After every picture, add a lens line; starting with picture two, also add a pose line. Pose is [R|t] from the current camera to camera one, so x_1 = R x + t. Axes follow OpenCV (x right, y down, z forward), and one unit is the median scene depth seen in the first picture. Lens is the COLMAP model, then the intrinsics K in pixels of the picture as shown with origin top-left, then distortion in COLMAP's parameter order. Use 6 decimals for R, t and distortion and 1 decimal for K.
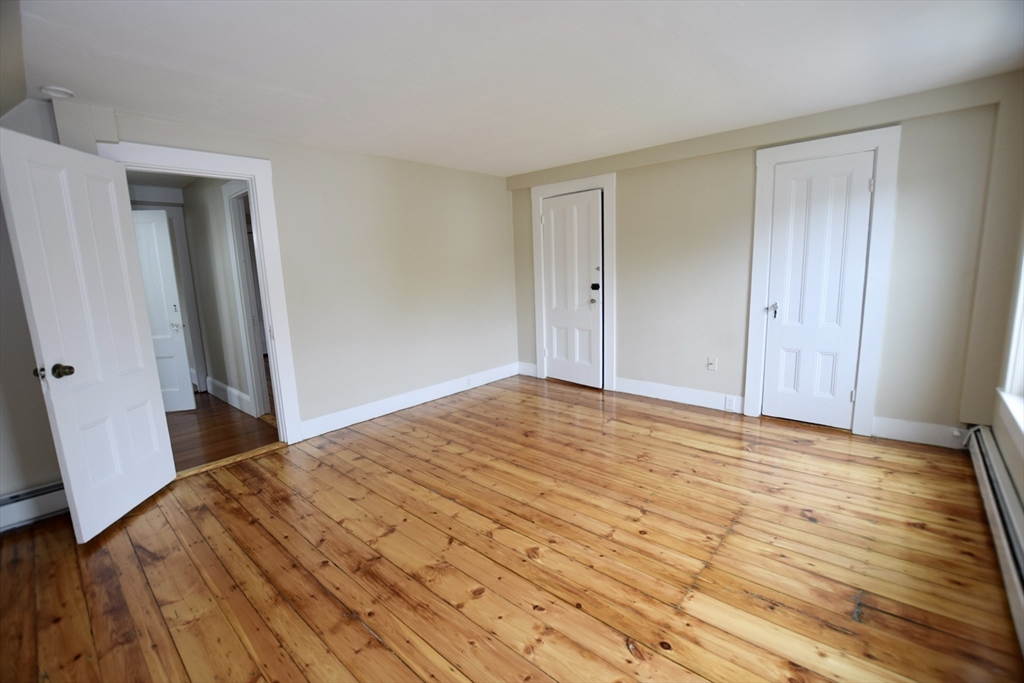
lens RADIAL K [[450.7, 0, 512.6], [0, 450.7, 345.1], [0, 0, 1]] dist [-0.034424, 0.005758]
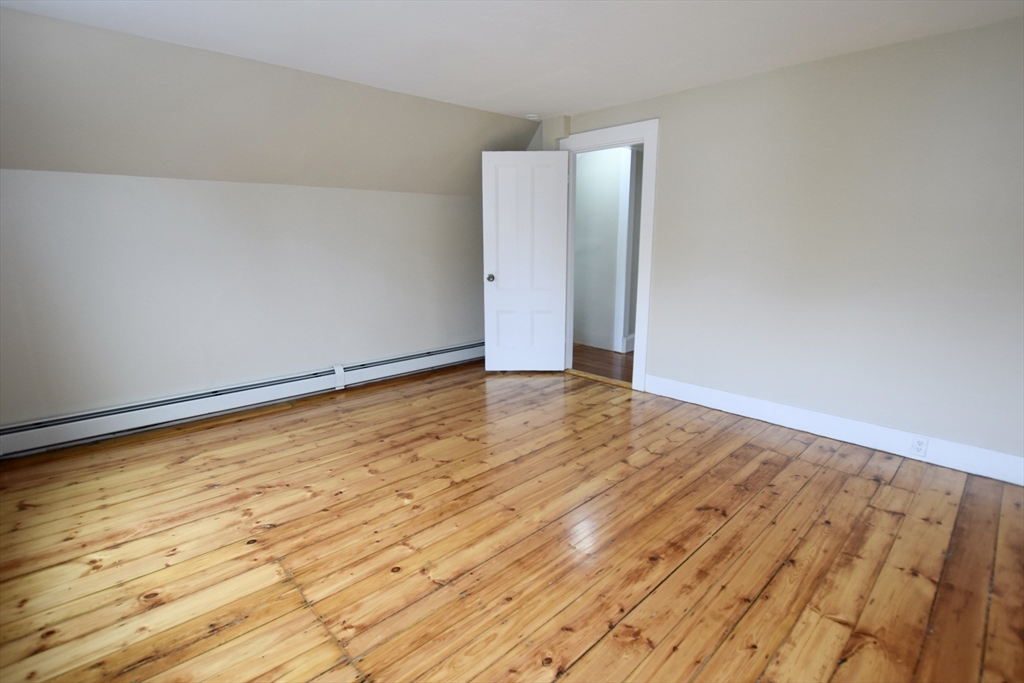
lens RADIAL K [[477.7, 0, 512.0], [0, 477.7, 341.5], [0, 0, 1]] dist [-0.032284, 0.005976]
pose [[-0.080325, 0.251371, -0.964552, 0.949924], [-0.163415, 0.951265, 0.261517, -0.221240], [0.983282, 0.178628, -0.035332, 1.107796]]
